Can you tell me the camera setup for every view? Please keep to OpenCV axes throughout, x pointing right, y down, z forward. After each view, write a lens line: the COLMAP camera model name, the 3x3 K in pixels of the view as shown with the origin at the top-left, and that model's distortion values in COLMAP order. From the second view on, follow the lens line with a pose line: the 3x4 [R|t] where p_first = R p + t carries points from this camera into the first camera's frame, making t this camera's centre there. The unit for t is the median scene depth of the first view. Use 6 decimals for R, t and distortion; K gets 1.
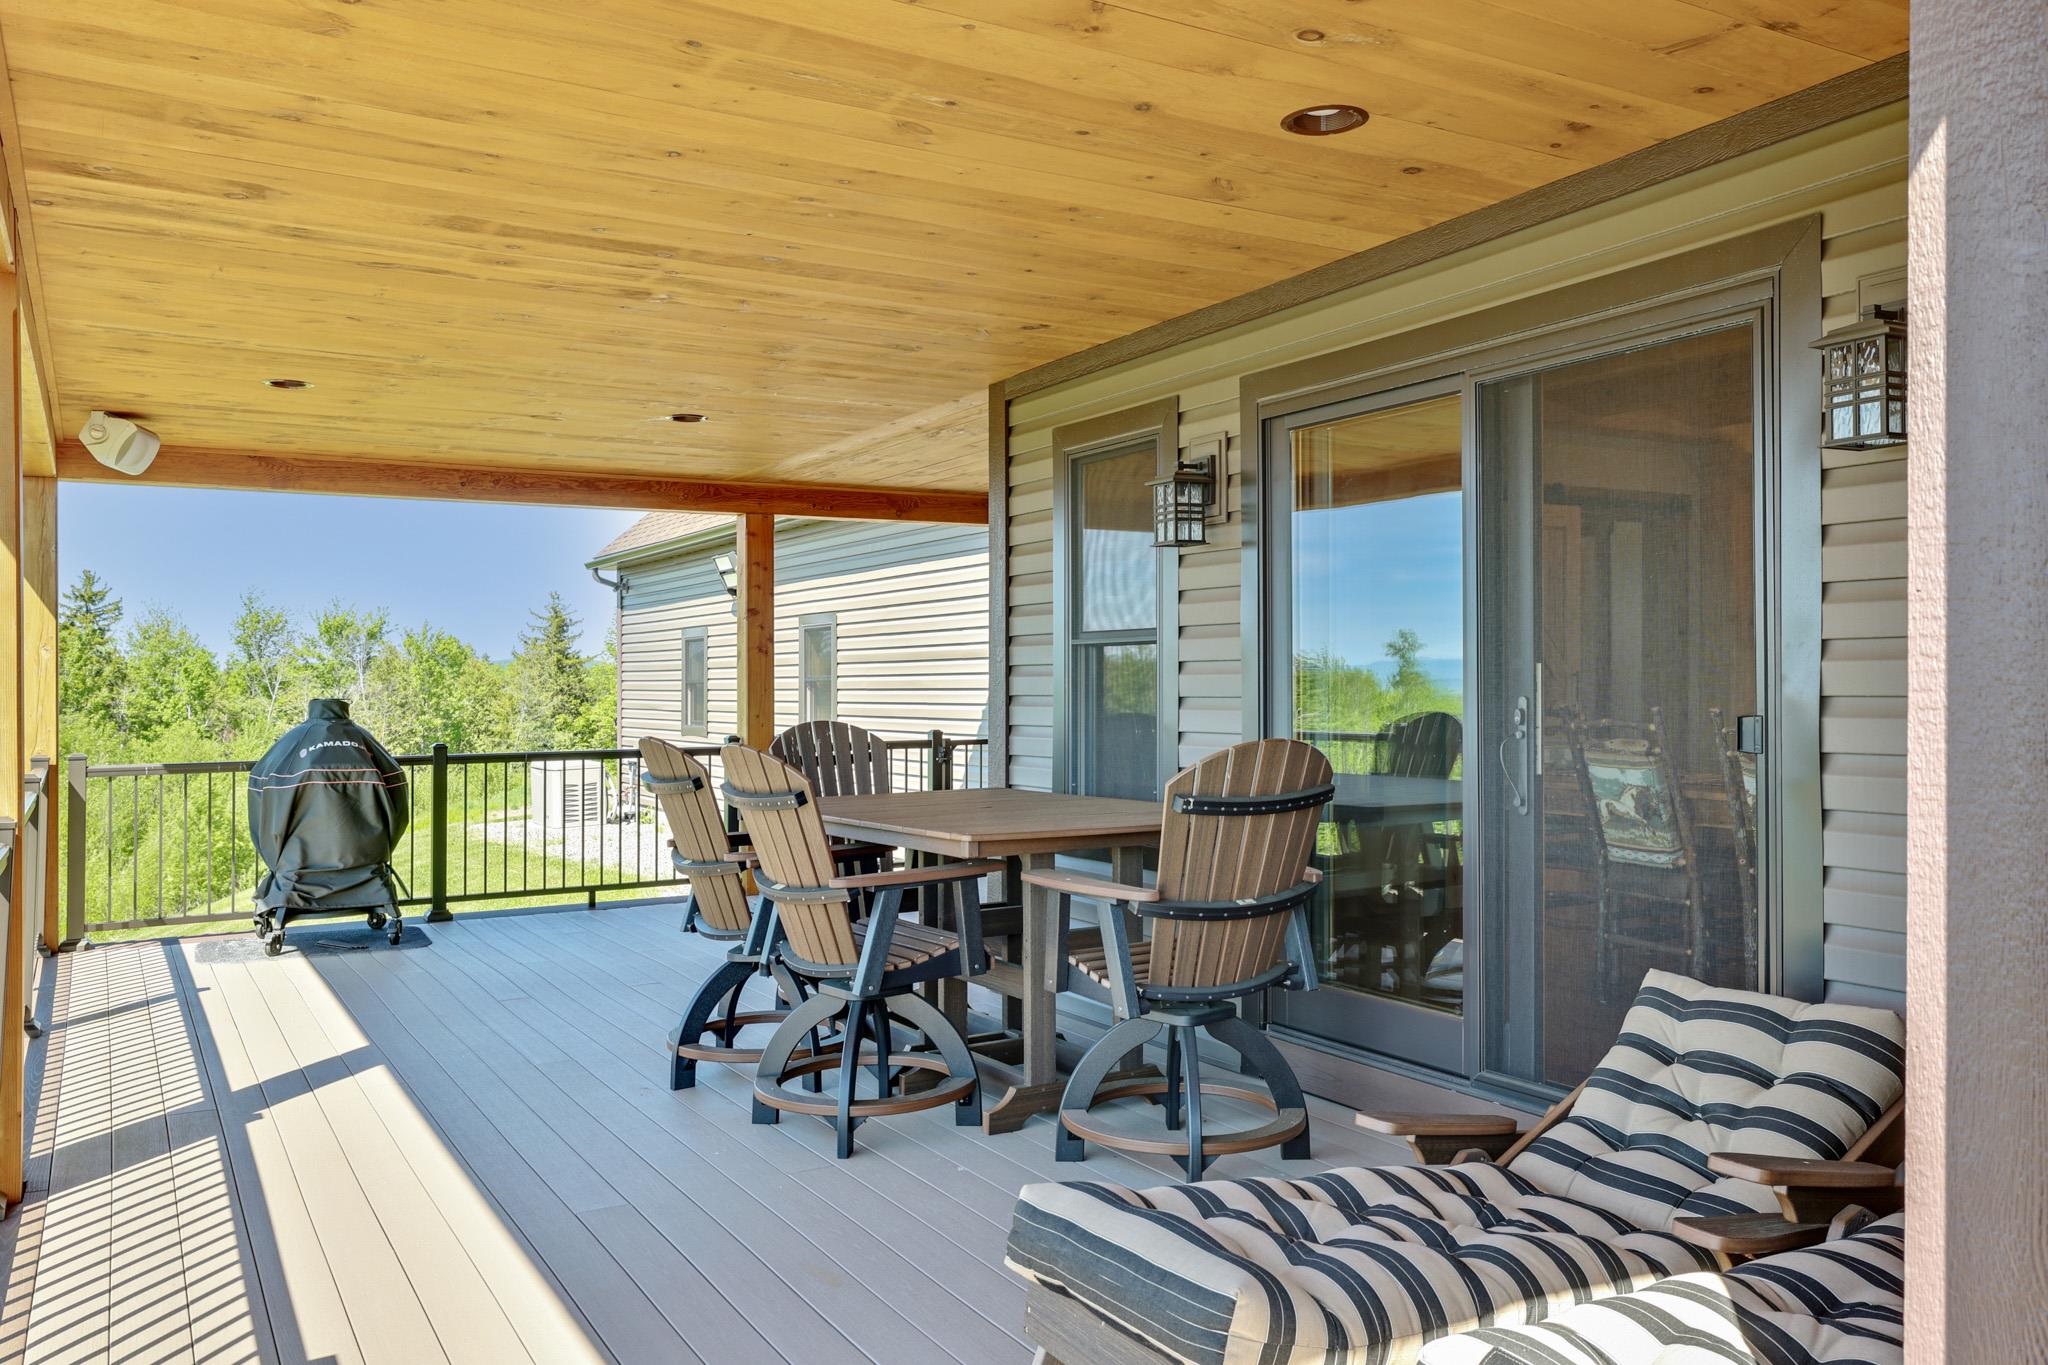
lens RADIAL K [[1556.7, 0, 1024.0], [0, 1556.7, 682.5], [0, 0, 1]] dist [0.075676, -0.070306]
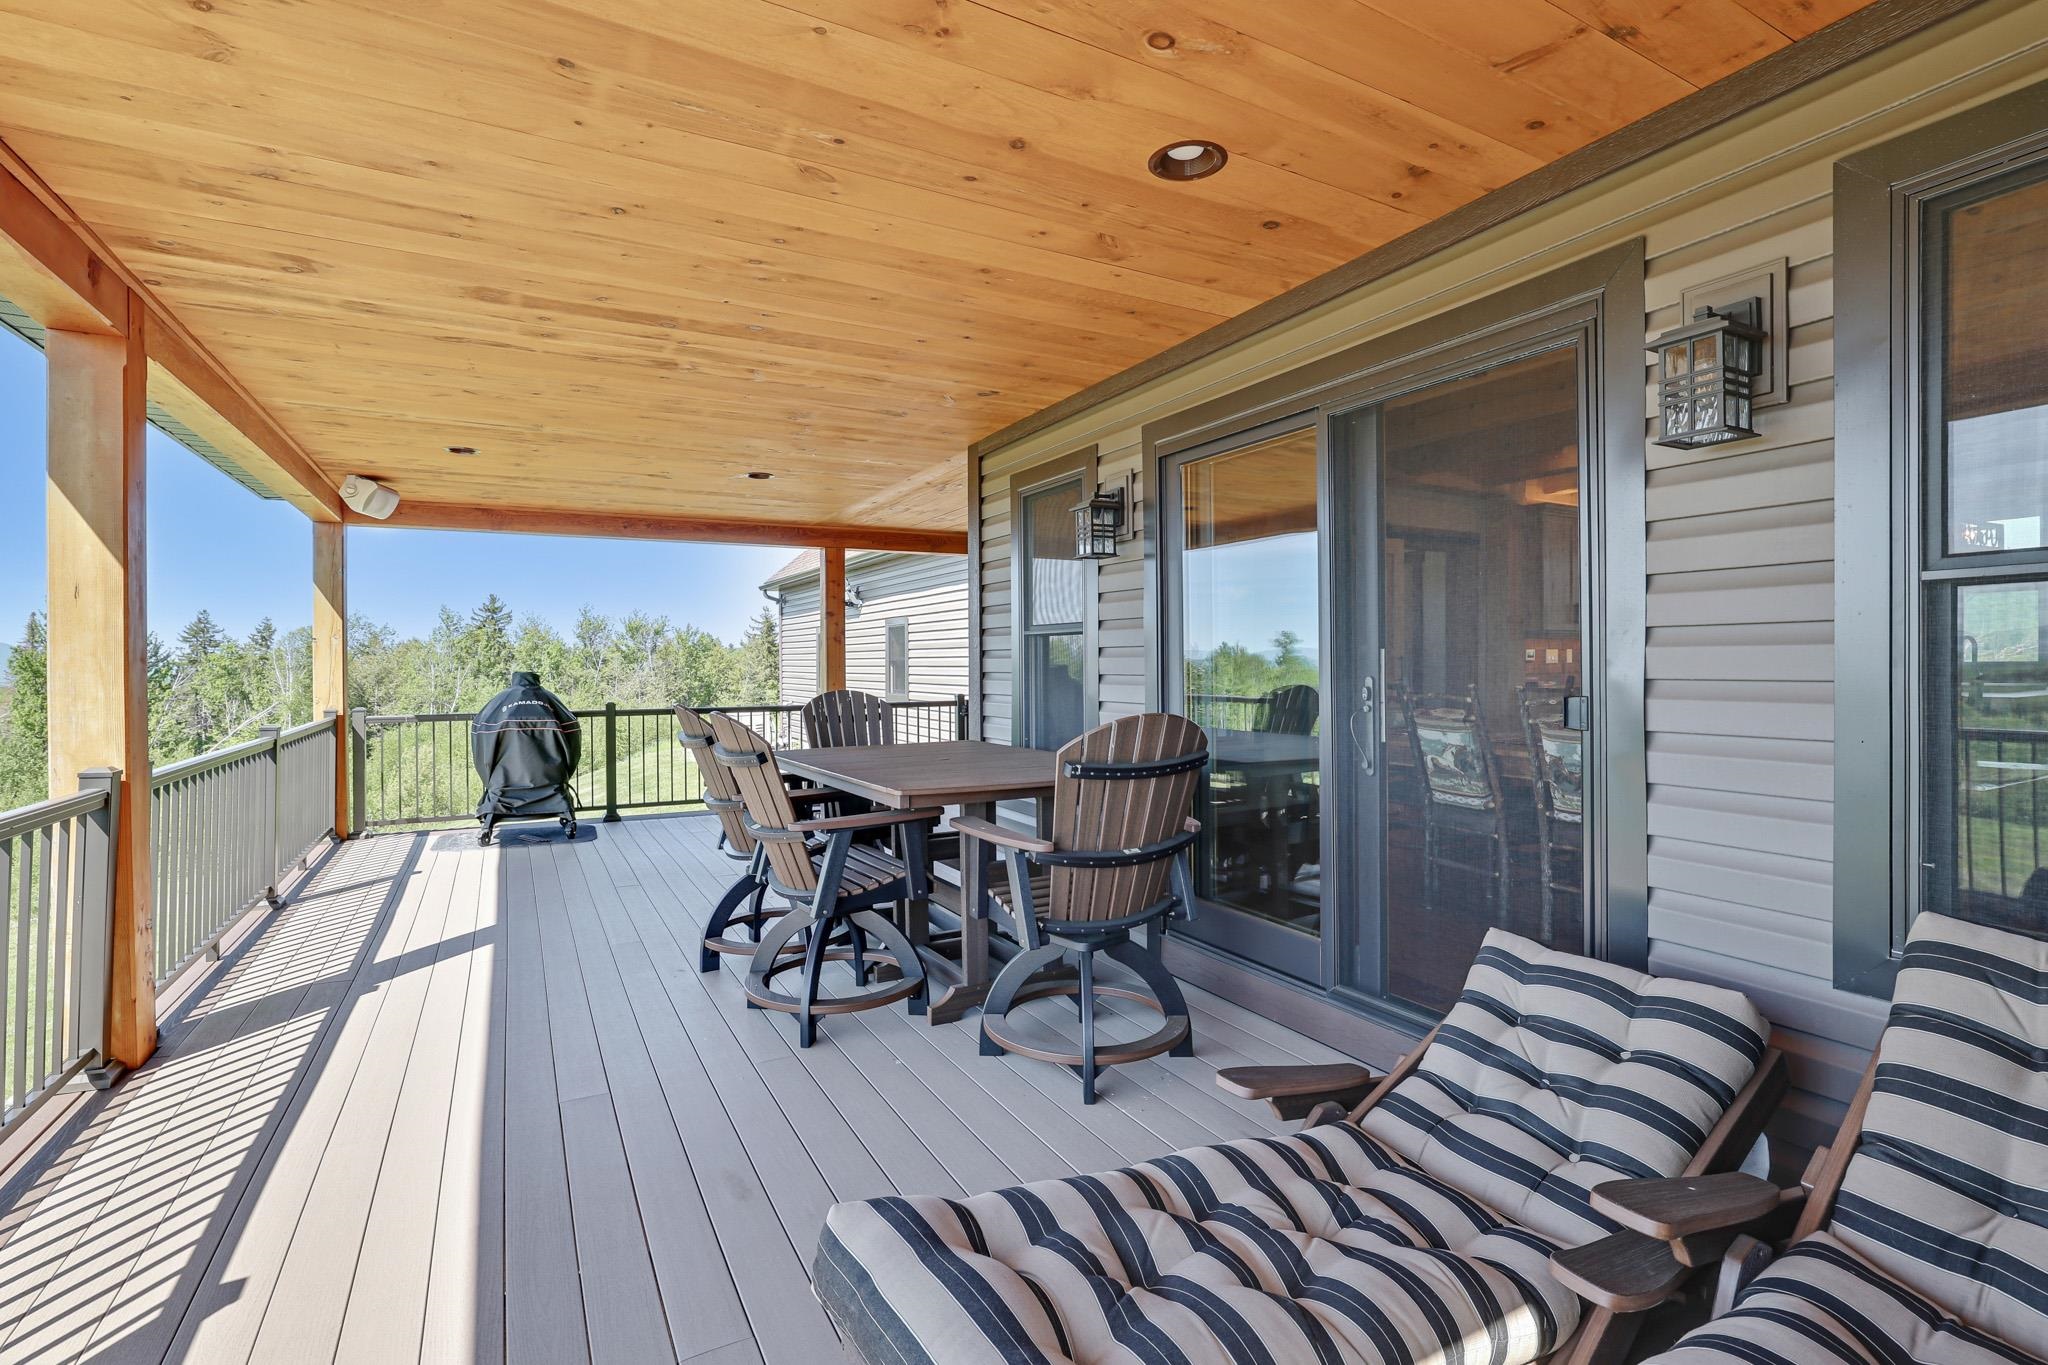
lens RADIAL K [[816.4, 0, 1019.2], [0, 816.4, 651.4], [0, 0, 1]] dist [-0.020072, 0.000080]
pose [[0.996549, 0.002485, -0.082963, 0.103125], [-0.003389, 0.999936, -0.010763, -0.003119], [0.082931, 0.011007, 0.996494, 0.360619]]
